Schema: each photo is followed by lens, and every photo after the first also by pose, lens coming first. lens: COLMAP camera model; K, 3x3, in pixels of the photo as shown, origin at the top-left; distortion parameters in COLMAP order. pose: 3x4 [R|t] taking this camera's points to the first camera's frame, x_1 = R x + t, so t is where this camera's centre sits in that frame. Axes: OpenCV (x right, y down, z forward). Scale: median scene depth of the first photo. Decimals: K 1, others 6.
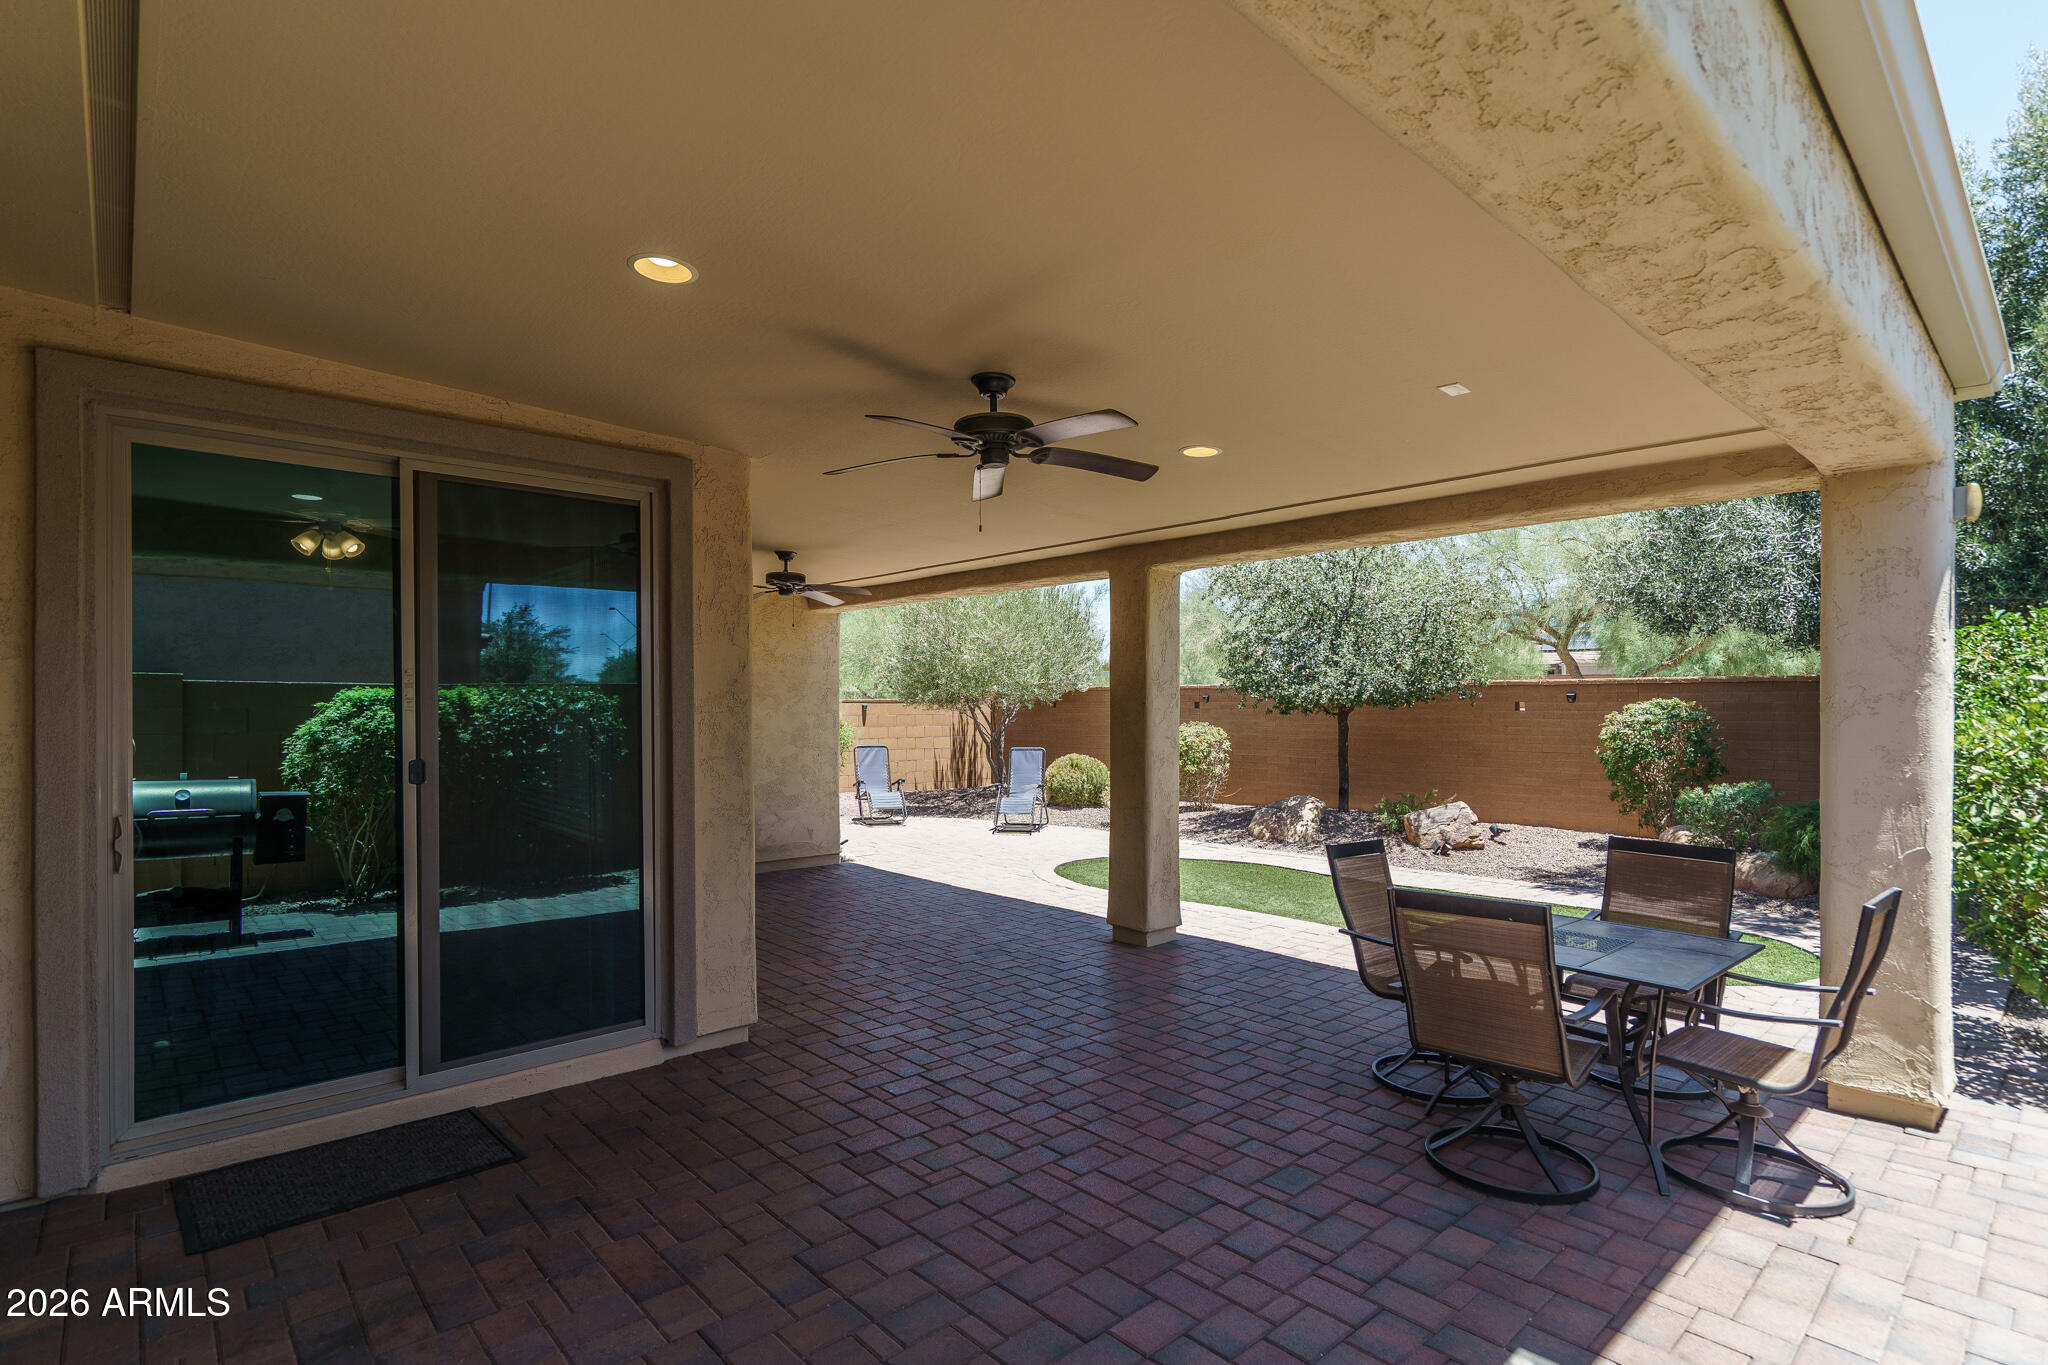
lens RADIAL K [[995.5, 0, 1015.4], [0, 995.5, 689.5], [0, 0, 1]] dist [0.001386, 0.000304]
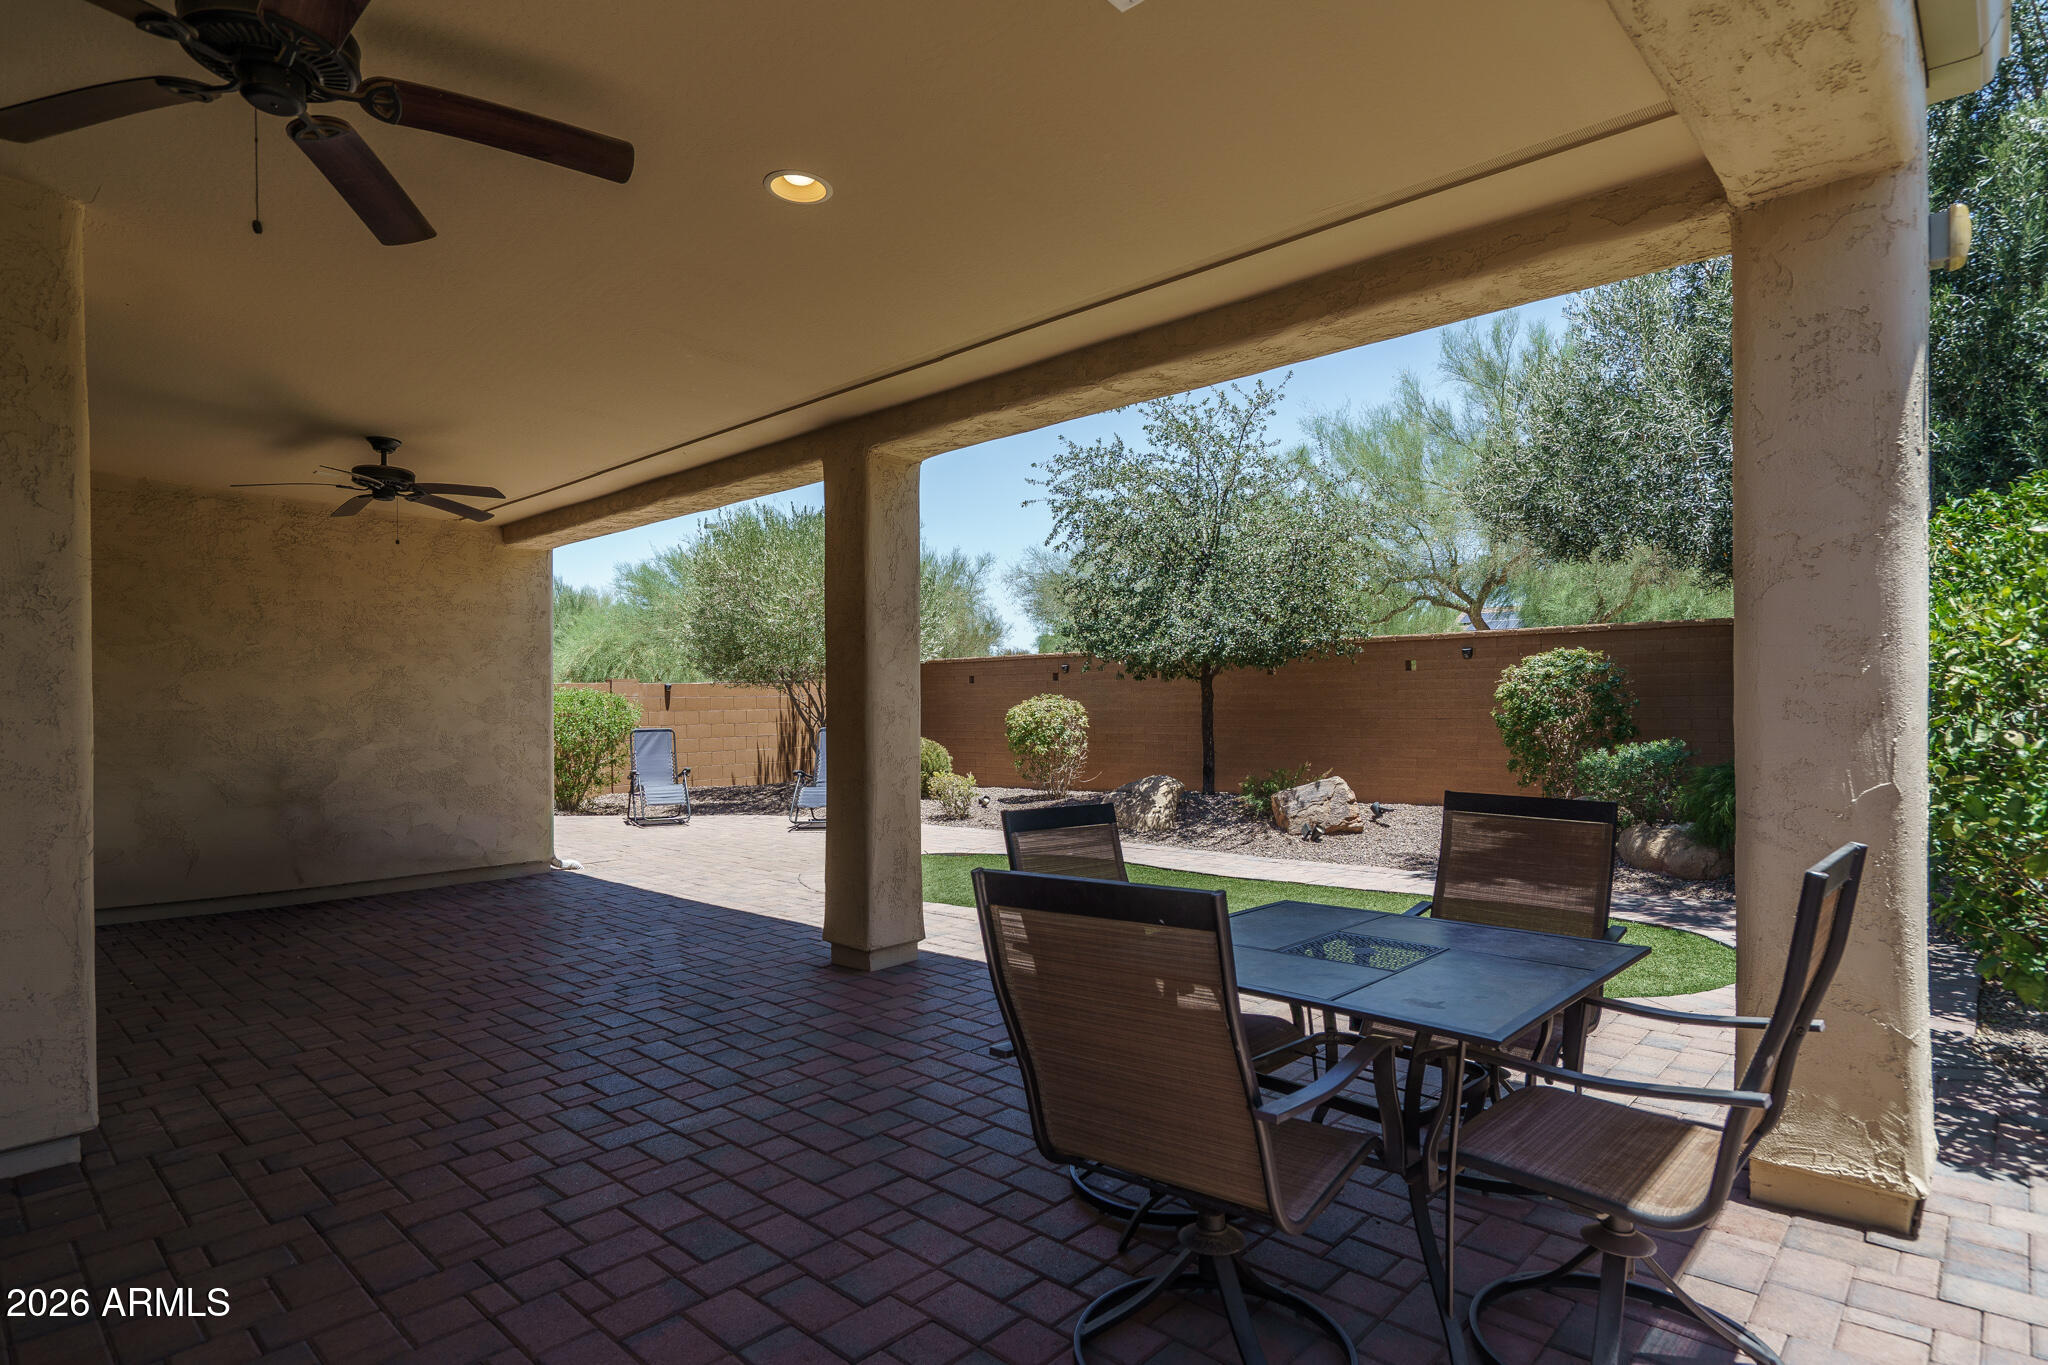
lens RADIAL K [[1069.6, 0, 1019.8], [0, 1069.6, 693.2], [0, 0, 1]] dist [0.003386, 0.001047]
pose [[0.996473, -0.015049, 0.082554, 0.206435], [0.014404, 0.999861, 0.008403, 0.058364], [-0.082668, -0.007185, 0.996551, 0.247744]]
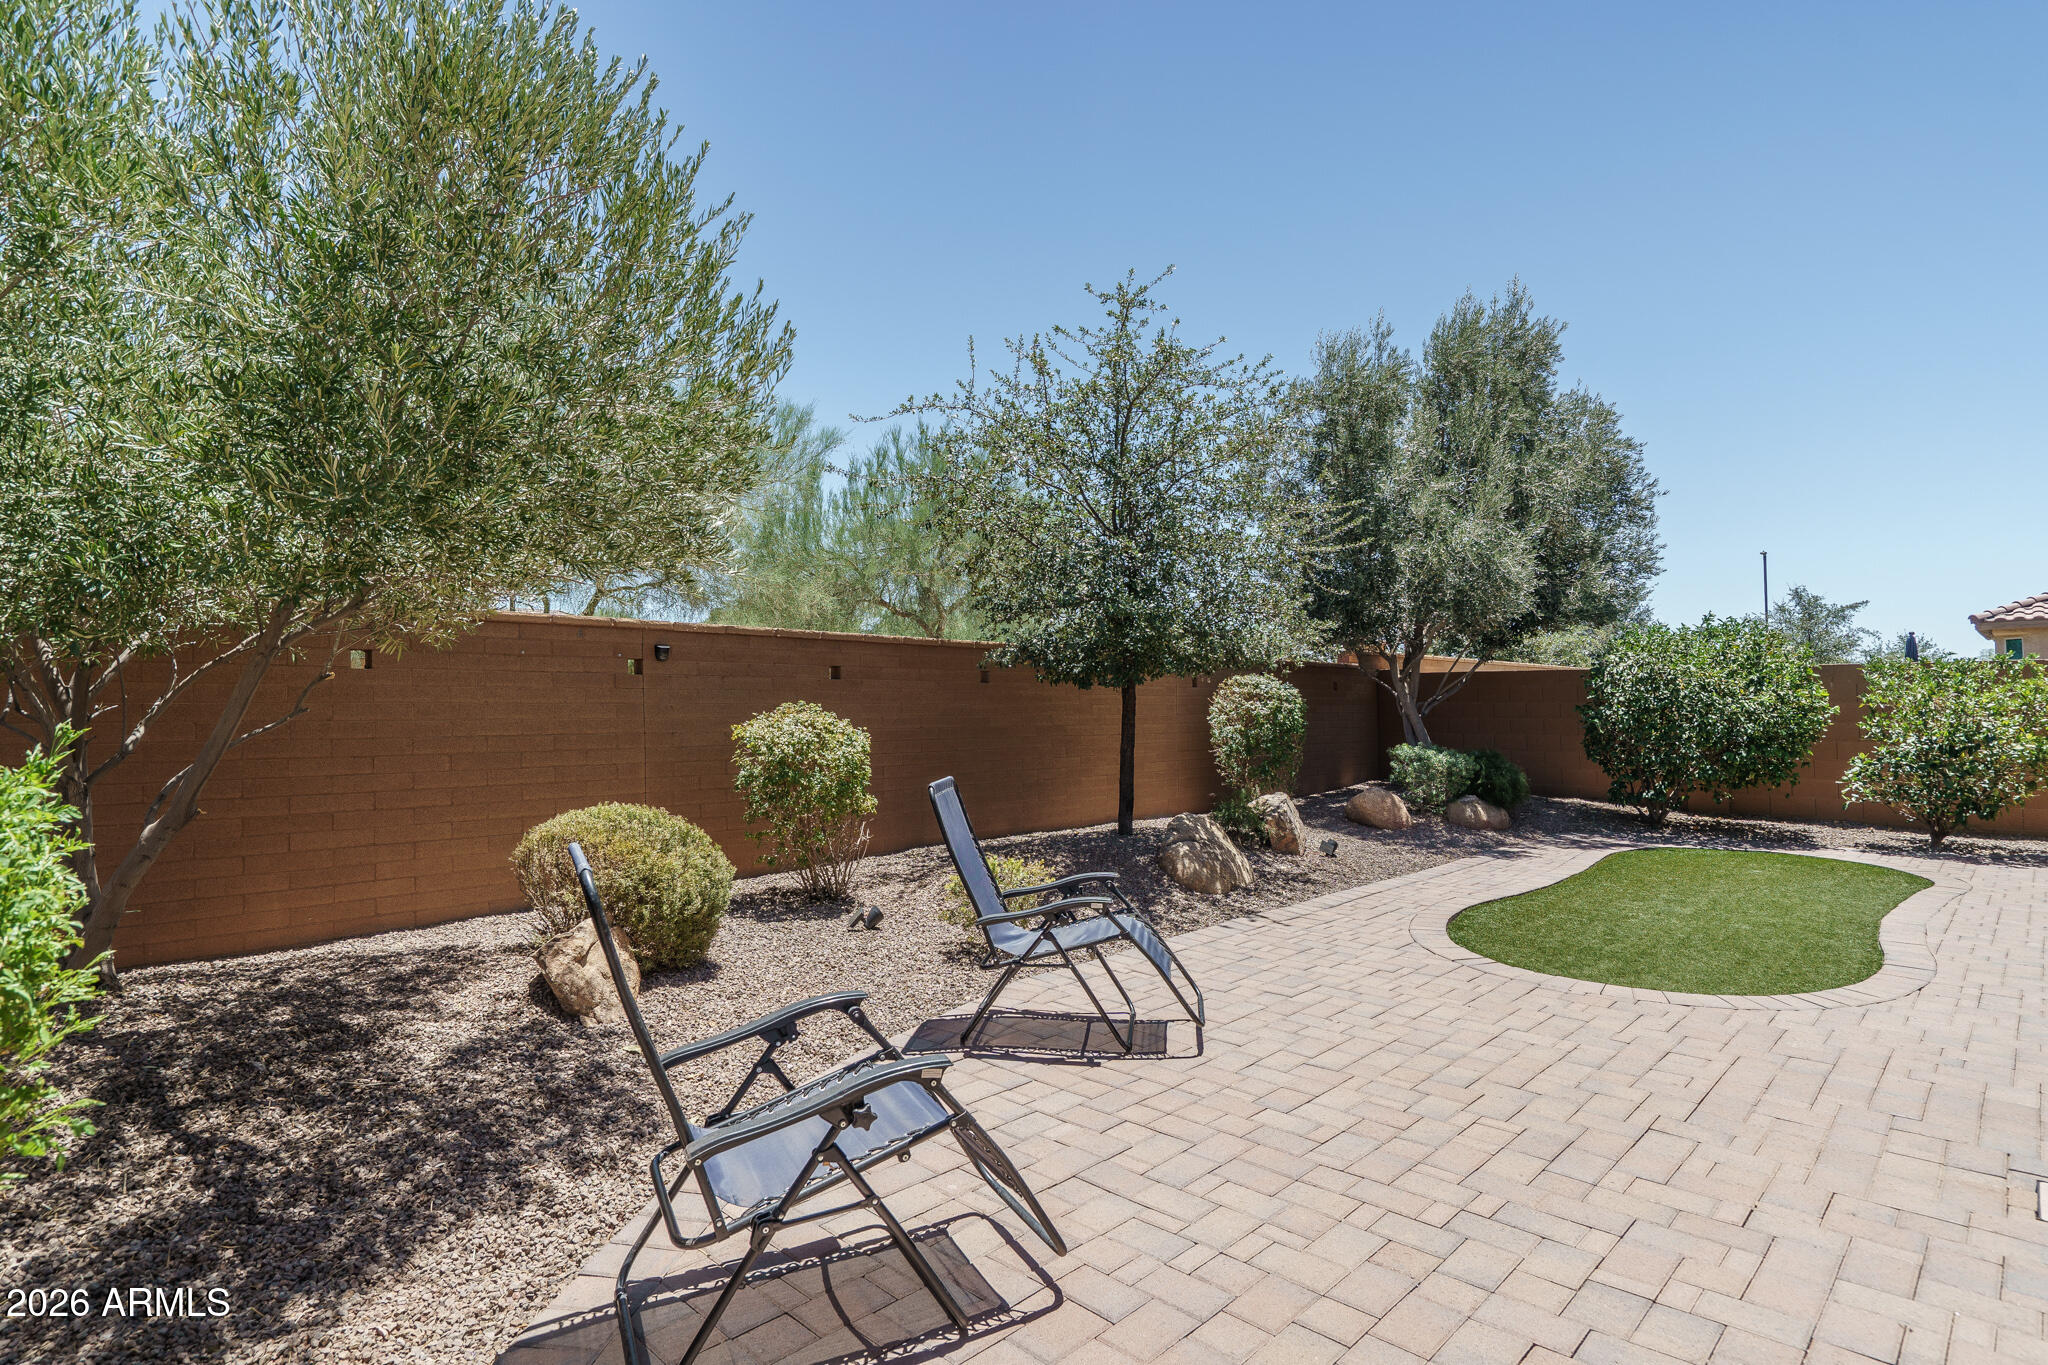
lens RADIAL K [[1057.5, 0, 994.4], [0, 1057.5, 675.8], [0, 0, 1]] dist [-0.001351, -0.000304]
pose [[-0.055031, 0.027432, 0.998108, -0.777500], [-0.015313, 0.999482, -0.028314, 0.081072], [-0.998367, -0.016842, -0.054582, 2.374655]]
